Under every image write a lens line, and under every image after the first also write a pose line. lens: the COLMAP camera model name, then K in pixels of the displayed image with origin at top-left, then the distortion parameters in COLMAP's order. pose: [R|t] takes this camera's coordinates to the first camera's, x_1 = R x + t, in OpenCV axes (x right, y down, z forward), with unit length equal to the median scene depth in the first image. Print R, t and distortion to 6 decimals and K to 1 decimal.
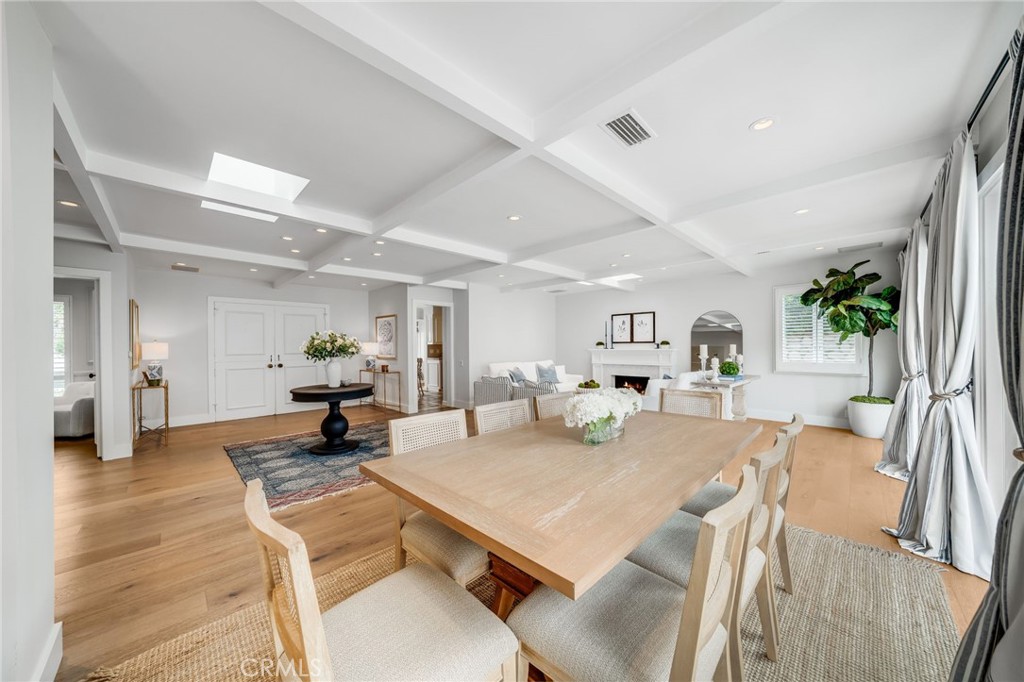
lens RADIAL K [[357.1, 0, 516.0], [0, 357.1, 346.2], [0, 0, 1]] dist [-0.013424, -0.000030]
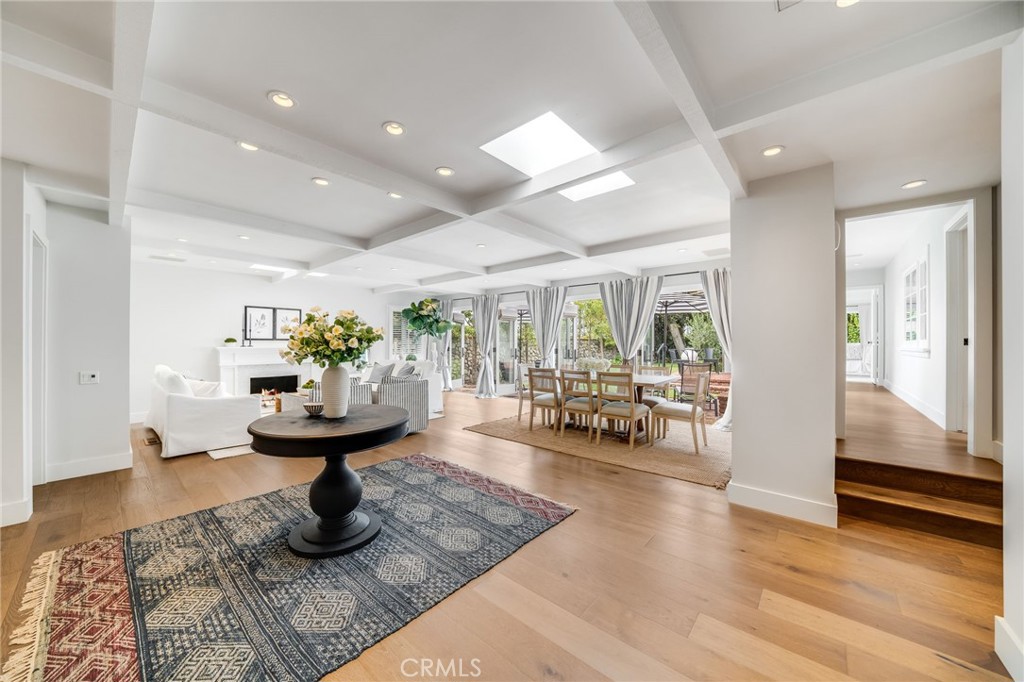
lens RADIAL K [[357.1, 0, 507.9], [0, 357.1, 346.0], [0, 0, 1]] dist [-0.013424, -0.000030]
pose [[-0.074735, 0.006709, 0.997181, -0.666542], [0.002215, 0.999976, -0.006562, 0.013781], [-0.997201, 0.001718, -0.074748, 0.505618]]
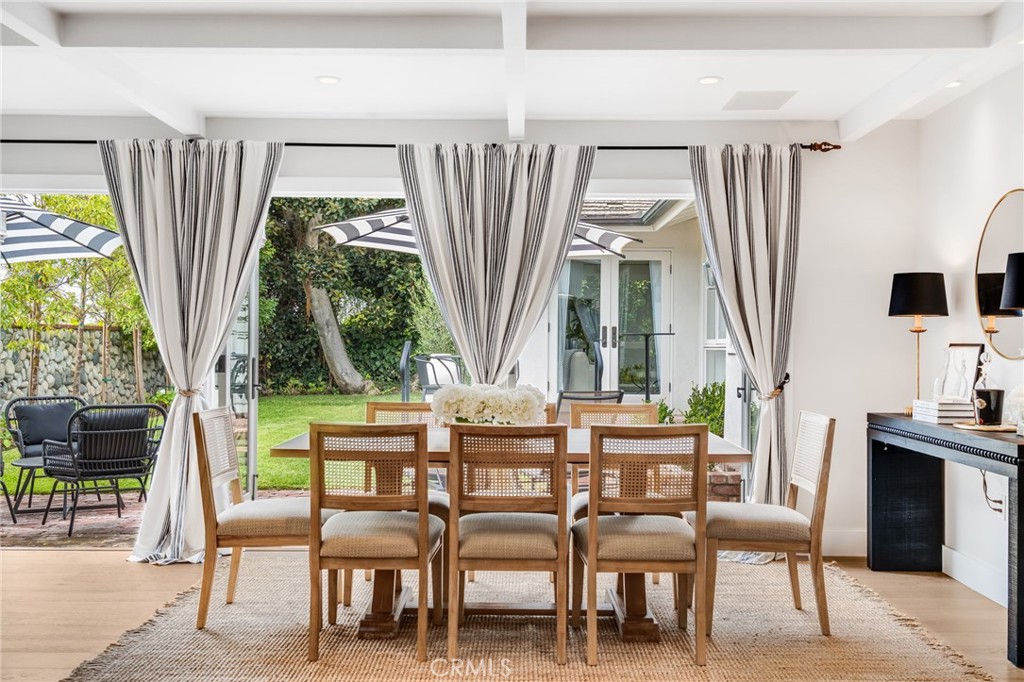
lens RADIAL K [[1036.4, 0, 510.8], [0, 1036.4, 342.9], [0, 0, 1]] dist [0.208473, 0.000000]
pose [[-0.684894, 0.005253, 0.728624, -0.256366], [0.002326, 0.999985, -0.005023, 0.008264], [-0.728639, -0.001745, -0.684896, 0.912607]]
